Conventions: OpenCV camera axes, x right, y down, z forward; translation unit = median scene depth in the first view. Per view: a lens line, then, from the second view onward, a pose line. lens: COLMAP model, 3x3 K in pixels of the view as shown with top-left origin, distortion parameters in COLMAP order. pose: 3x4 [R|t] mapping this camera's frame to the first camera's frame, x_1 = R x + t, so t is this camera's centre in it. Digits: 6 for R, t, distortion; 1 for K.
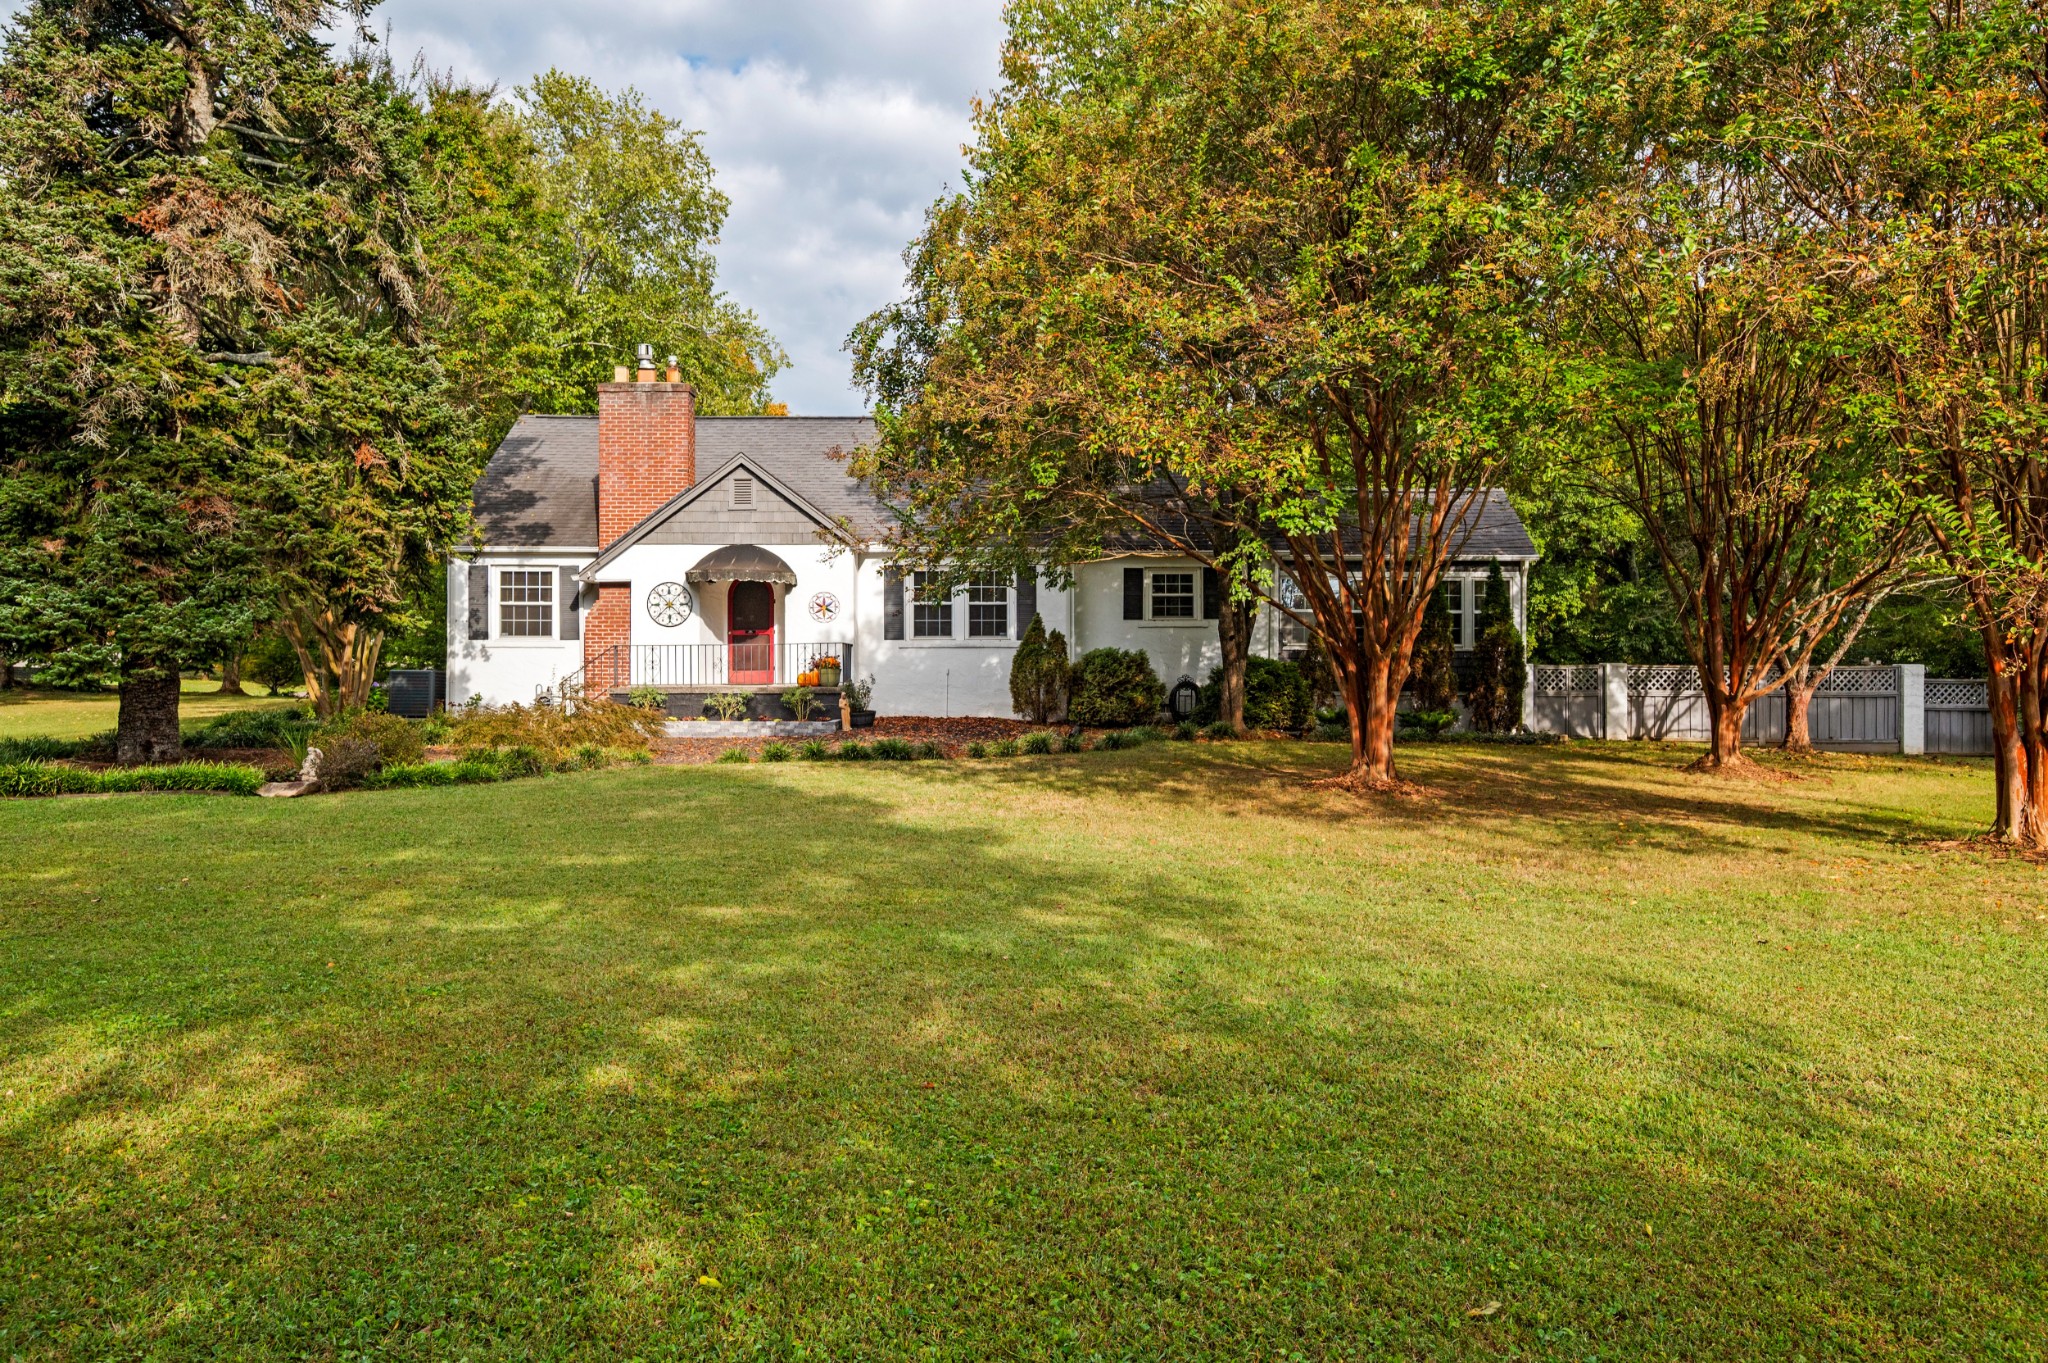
lens RADIAL K [[1427.5, 0, 1019.4], [0, 1427.5, 657.4], [0, 0, 1]] dist [-0.005383, 0.000671]
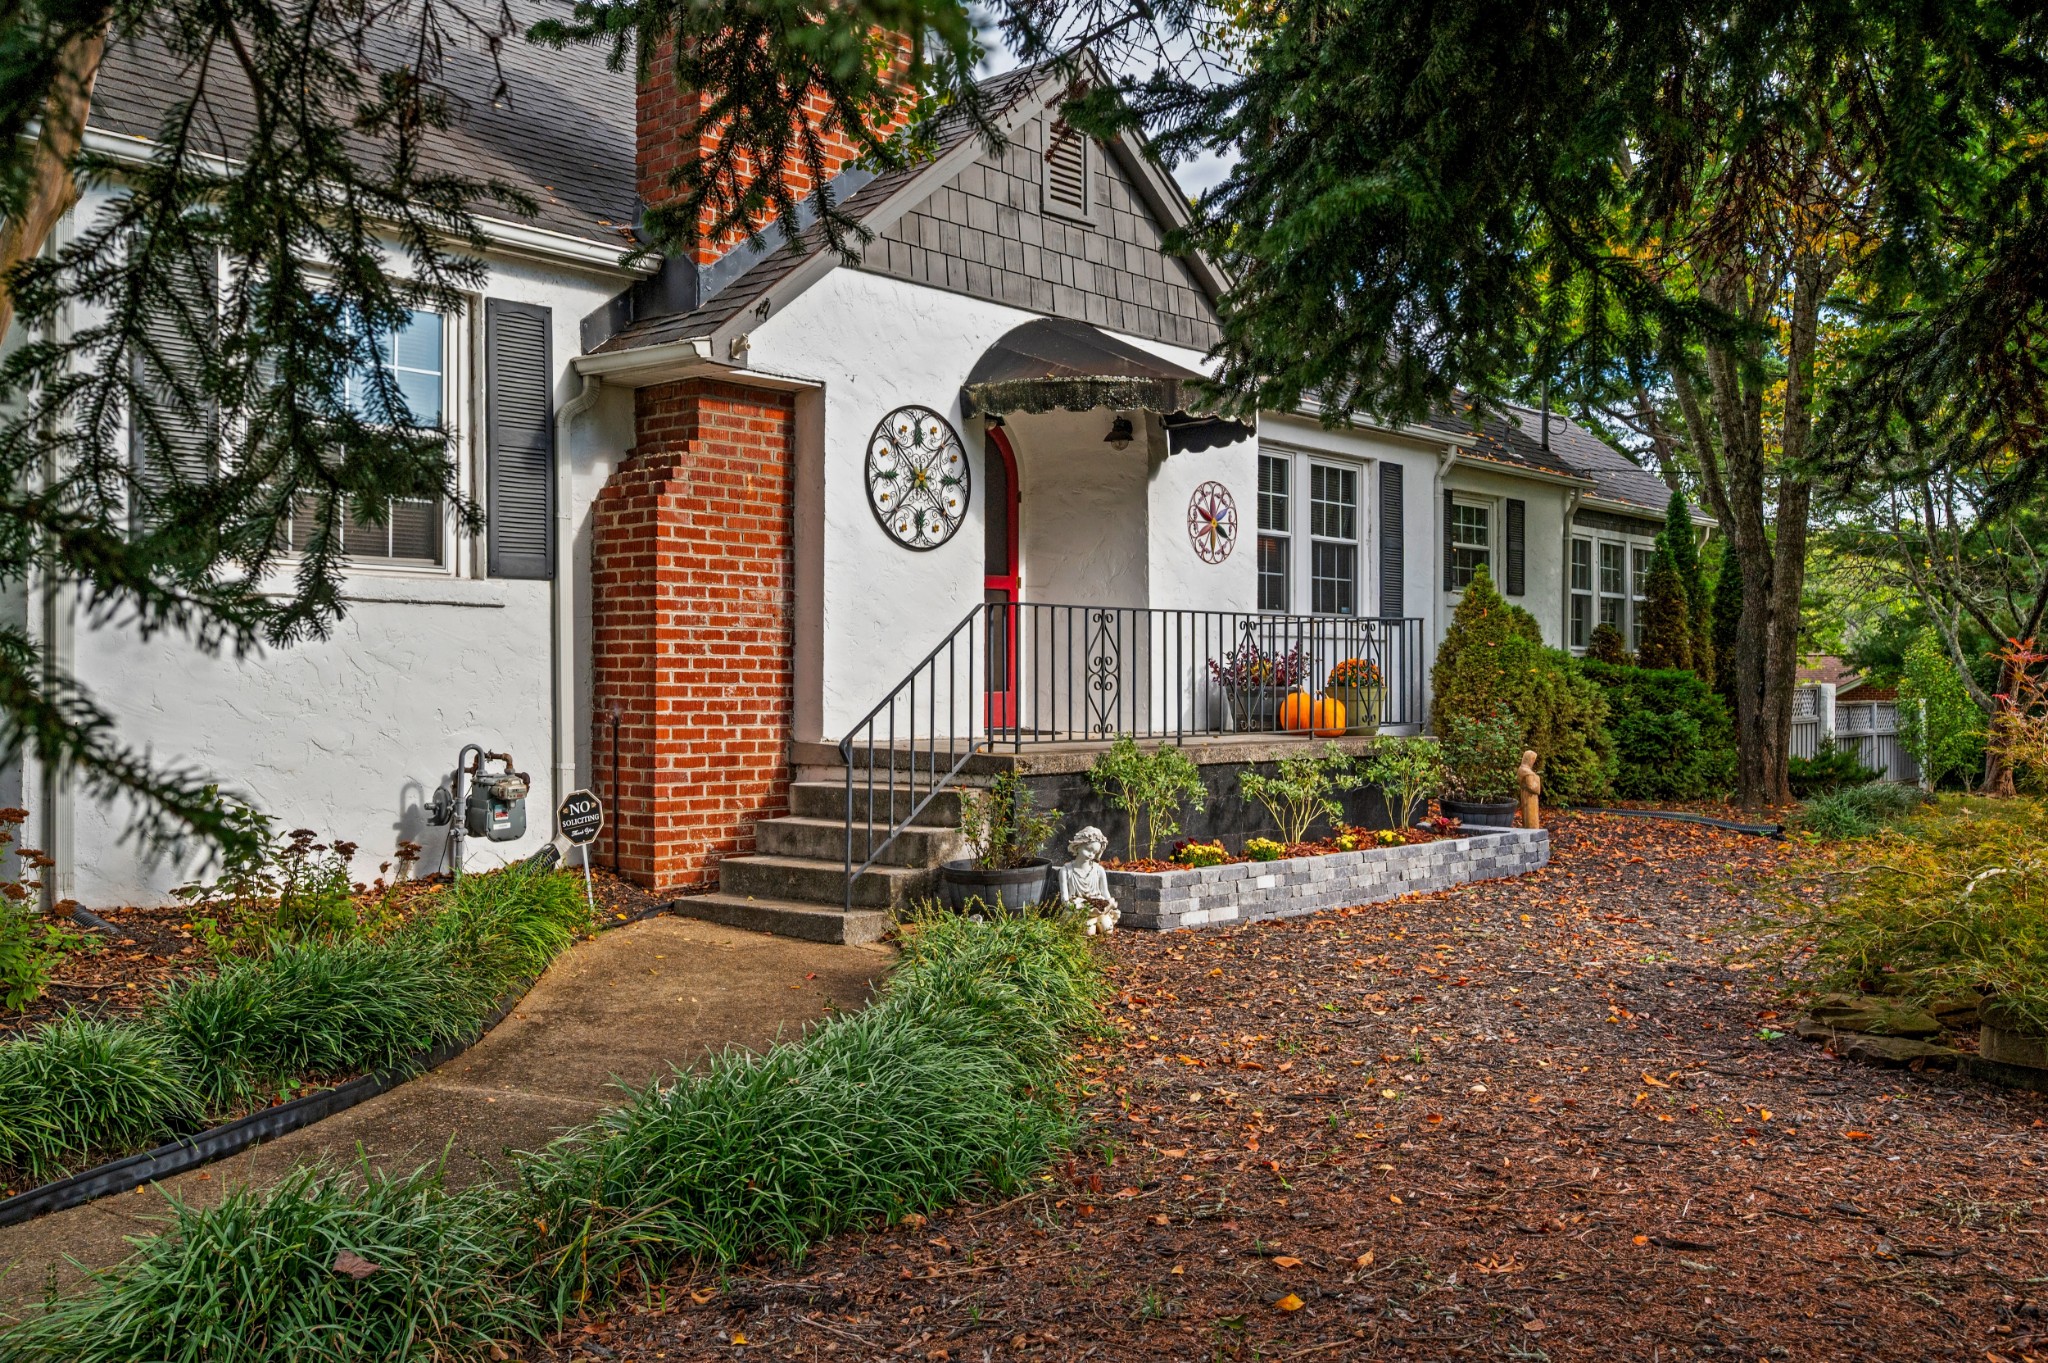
lens RADIAL K [[1828.0, 0, 1024.0], [0, 1828.0, 681.5], [0, 0, 1]] dist [-0.004863, -0.000757]
pose [[0.666930, 0.005338, 0.745102, -0.521456], [-0.006725, 0.999977, -0.001144, 0.007212], [-0.745090, -0.004248, 0.666950, 0.713782]]
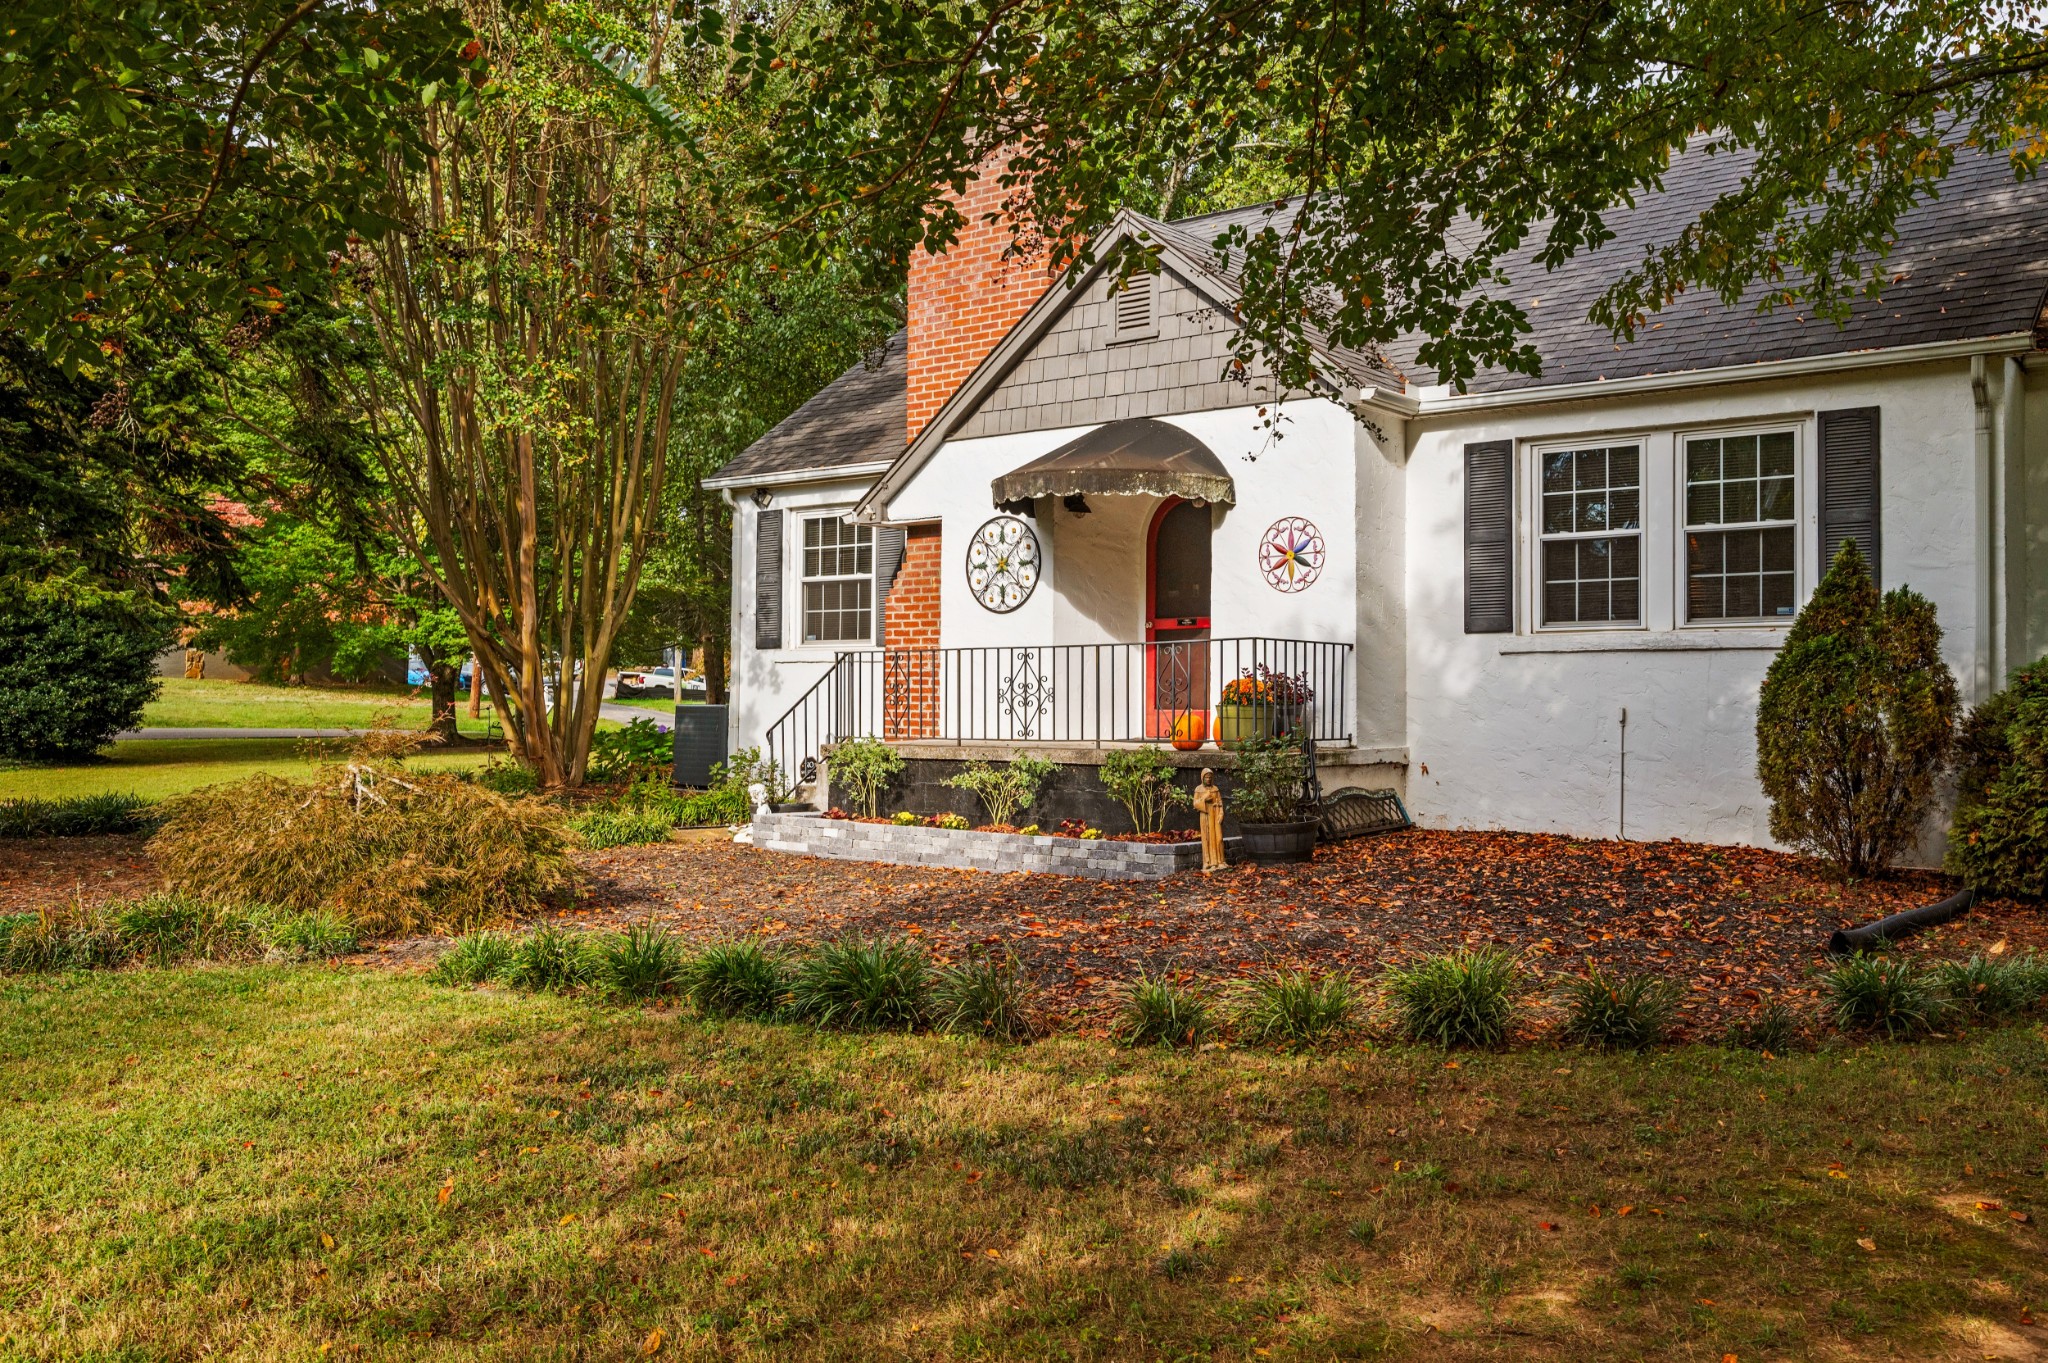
lens RADIAL K [[1767.4, 0, 1024.0], [0, 1767.4, 681.5], [0, 0, 1]] dist [-0.007796, 0.000605]
pose [[0.764710, -0.002336, -0.644371, 0.128804], [-0.002518, 0.999975, -0.006614, 0.004493], [0.644370, 0.006680, 0.764685, 0.562716]]
